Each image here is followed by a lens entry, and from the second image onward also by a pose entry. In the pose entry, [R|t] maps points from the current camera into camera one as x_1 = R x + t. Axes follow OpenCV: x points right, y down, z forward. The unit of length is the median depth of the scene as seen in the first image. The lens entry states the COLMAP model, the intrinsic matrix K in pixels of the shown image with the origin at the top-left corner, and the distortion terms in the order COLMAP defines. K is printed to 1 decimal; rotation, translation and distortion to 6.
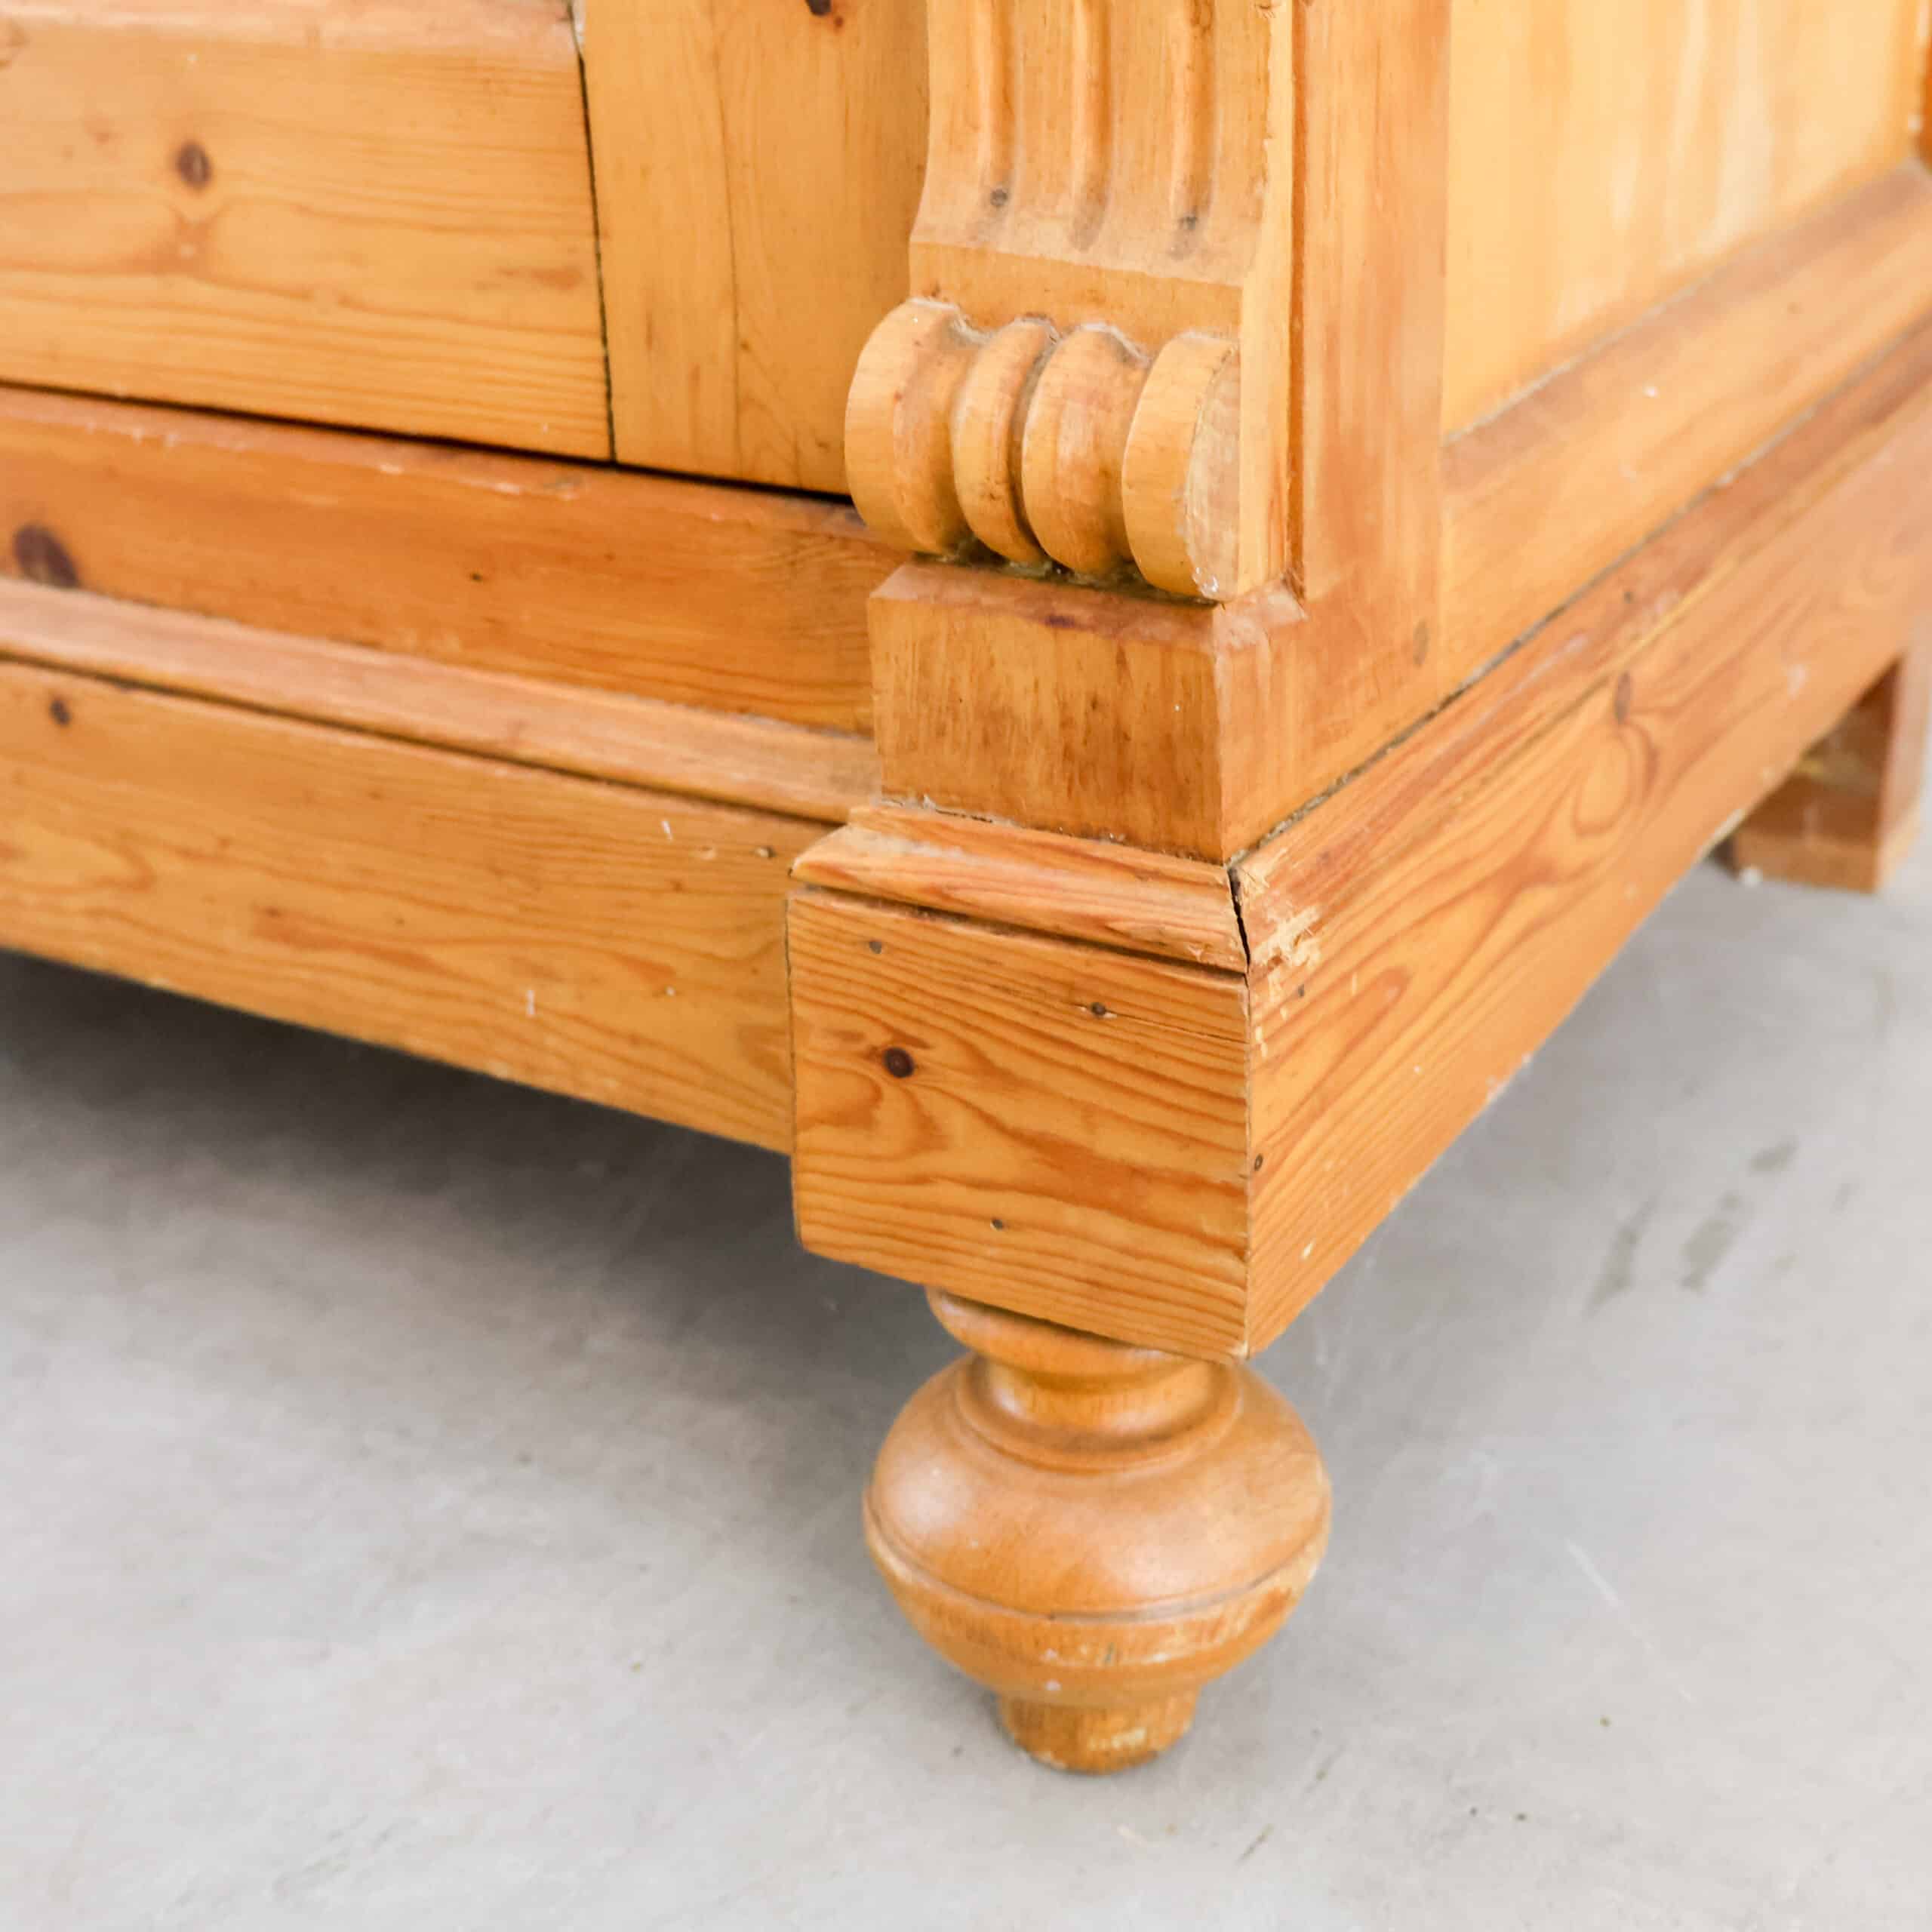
lens RADIAL K [[3251.2, 0, 966.0], [0, 3251.2, 966.0], [0, 0, 1]] dist [0.013060, 0.083903]
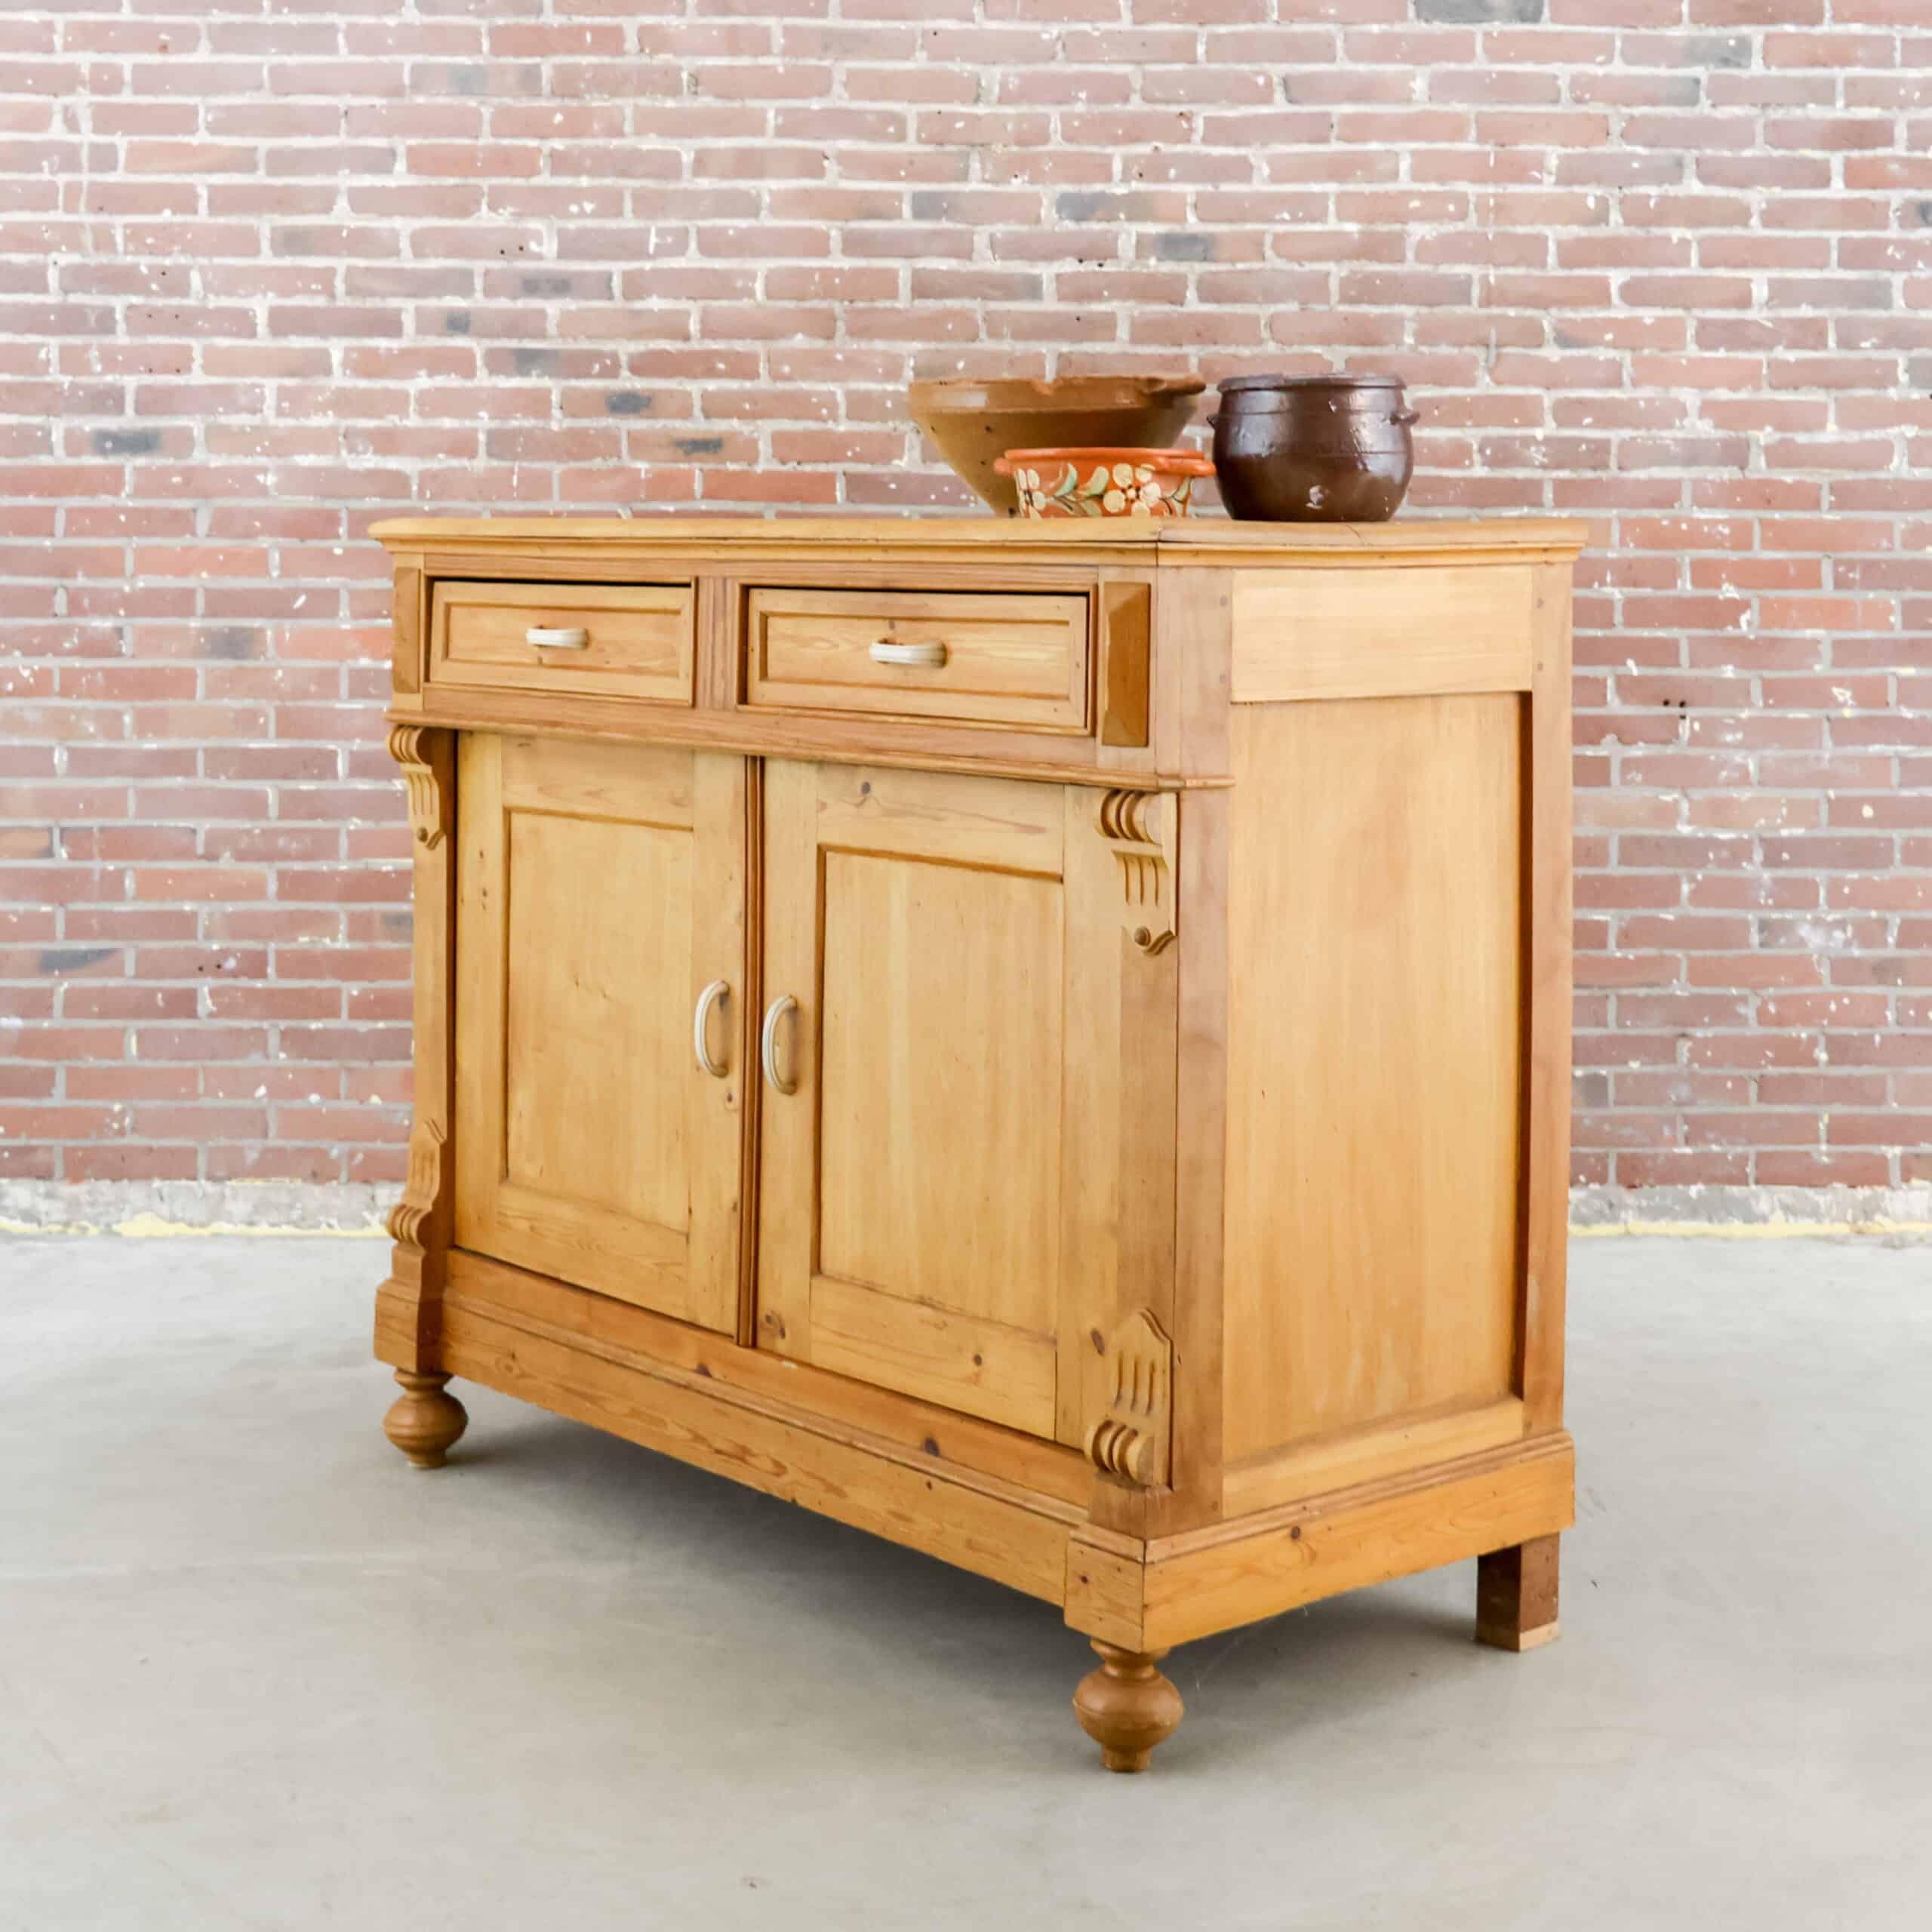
lens RADIAL K [[2926.7, 0, 966.9], [0, 2926.7, 916.2], [0, 0, 1]] dist [0.010496, 0.245437]
pose [[0.951769, 0.060485, -0.300796, 0.948738], [-0.150236, 0.946678, -0.285010, 0.324246], [0.267518, 0.316454, 0.910105, -2.927052]]
